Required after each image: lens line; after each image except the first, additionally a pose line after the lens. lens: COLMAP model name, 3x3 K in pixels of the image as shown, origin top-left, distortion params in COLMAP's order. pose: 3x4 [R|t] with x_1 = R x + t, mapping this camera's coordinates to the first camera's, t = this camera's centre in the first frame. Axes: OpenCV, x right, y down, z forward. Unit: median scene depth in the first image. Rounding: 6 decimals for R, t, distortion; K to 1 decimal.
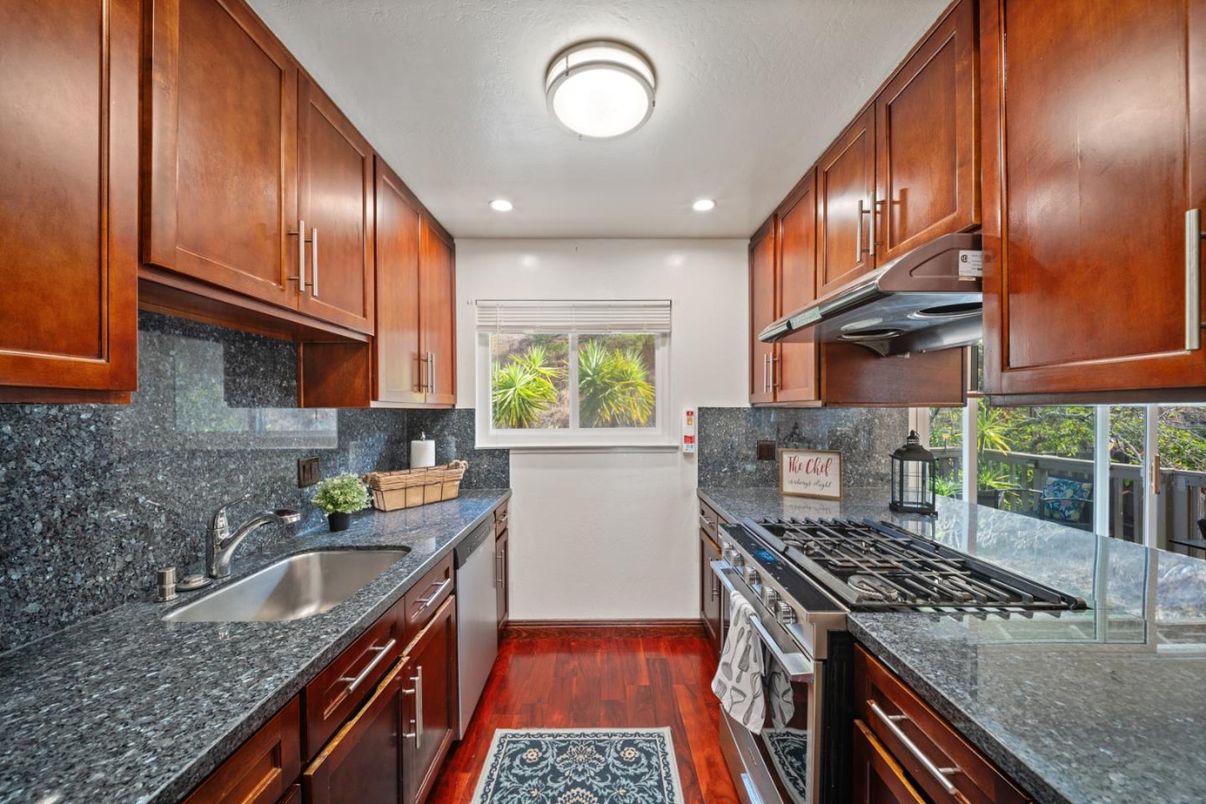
lens RADIAL K [[424.4, 0, 606.3], [0, 424.4, 410.6], [0, 0, 1]] dist [0.000630, 0.000038]
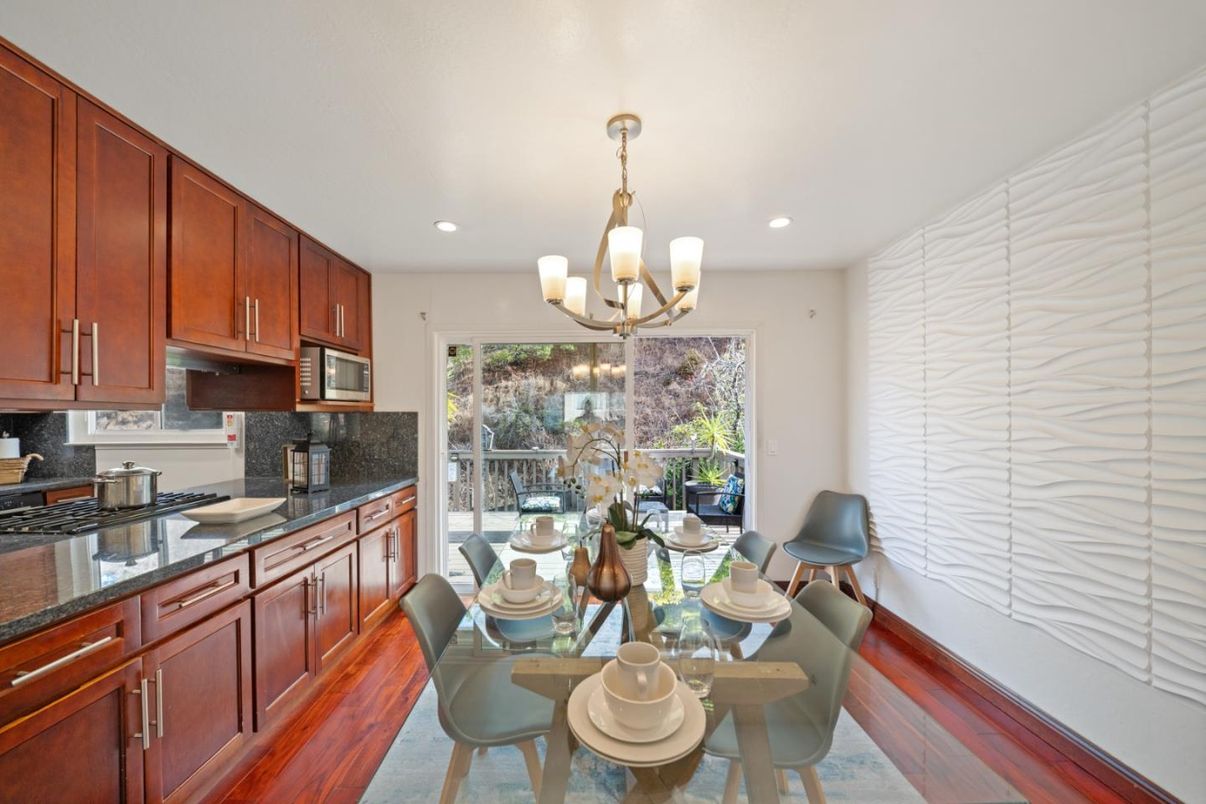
lens RADIAL K [[439.3, 0, 592.7], [0, 439.3, 419.0], [0, 0, 1]] dist [-0.009207, -0.000226]
pose [[0.999997, 0.000237, 0.002225, 1.254187], [-0.000260, 0.999948, 0.010182, -0.000086], [-0.002222, -0.010183, 0.999946, -0.272819]]
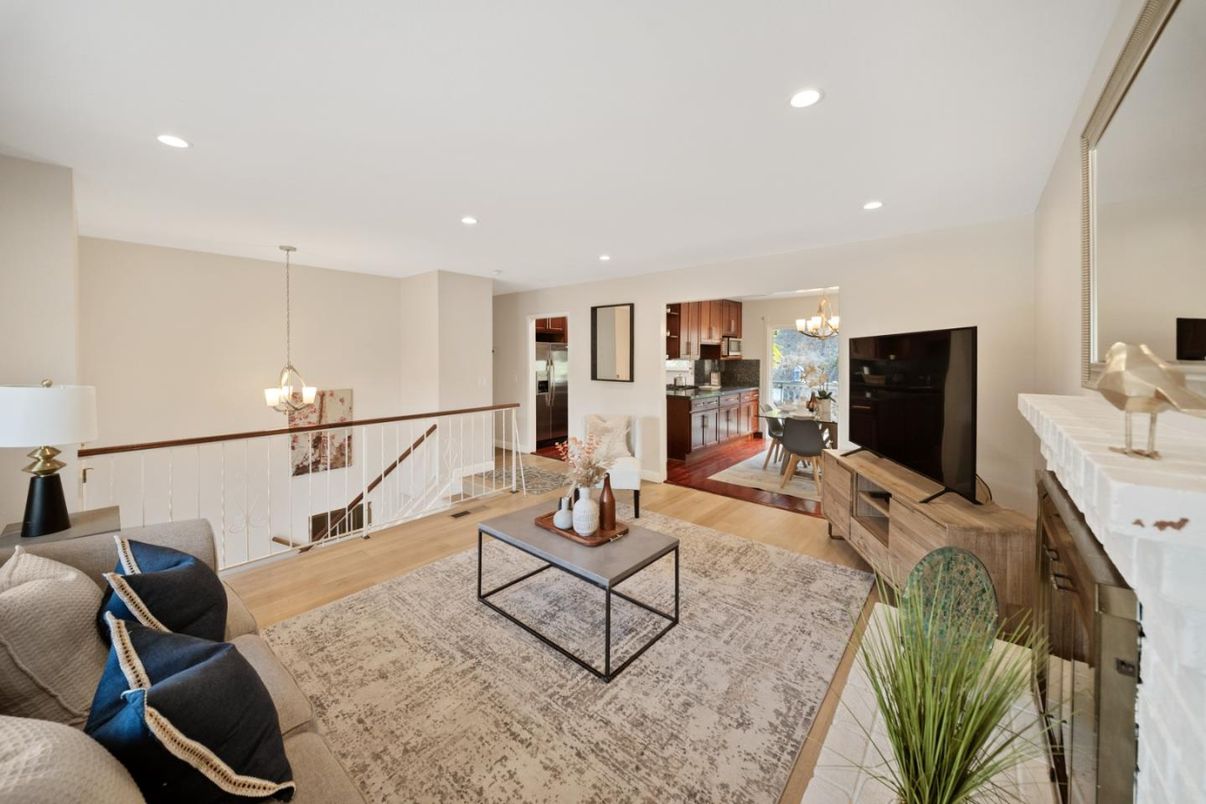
lens RADIAL K [[437.9, 0, 604.7], [0, 437.9, 366.7], [0, 0, 1]] dist [0.000266, -0.000004]
pose [[0.763033, 0.017142, -0.646132, 1.904060], [-0.002782, 0.999726, 0.023238, -0.025111], [0.646353, -0.015934, 0.762872, -2.055059]]
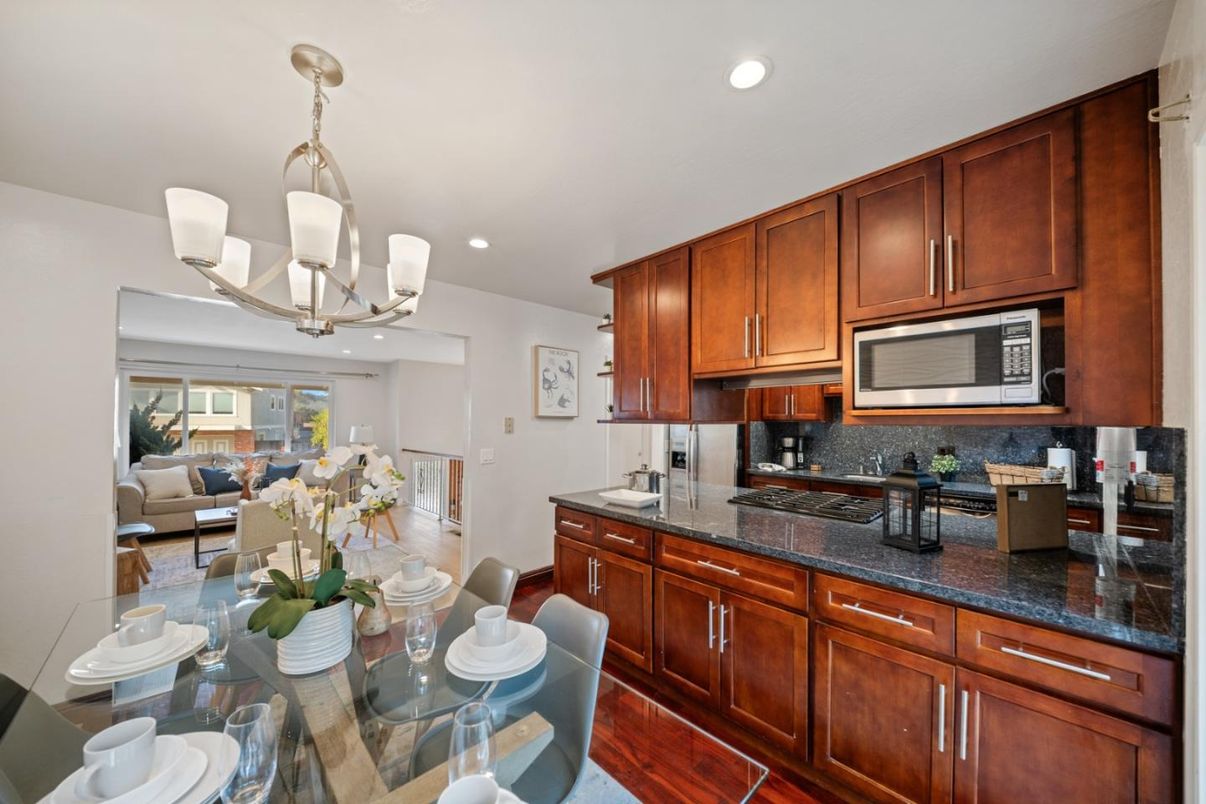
lens RADIAL K [[432.0, 0, 601.5], [0, 432.0, 417.4], [0, 0, 1]] dist [0.002169, -0.005992]
pose [[-0.737485, -0.001058, -0.675363, 1.397418], [0.002663, 0.999986, -0.004475, -0.017920], [0.675359, -0.005099, -0.737472, 0.981912]]
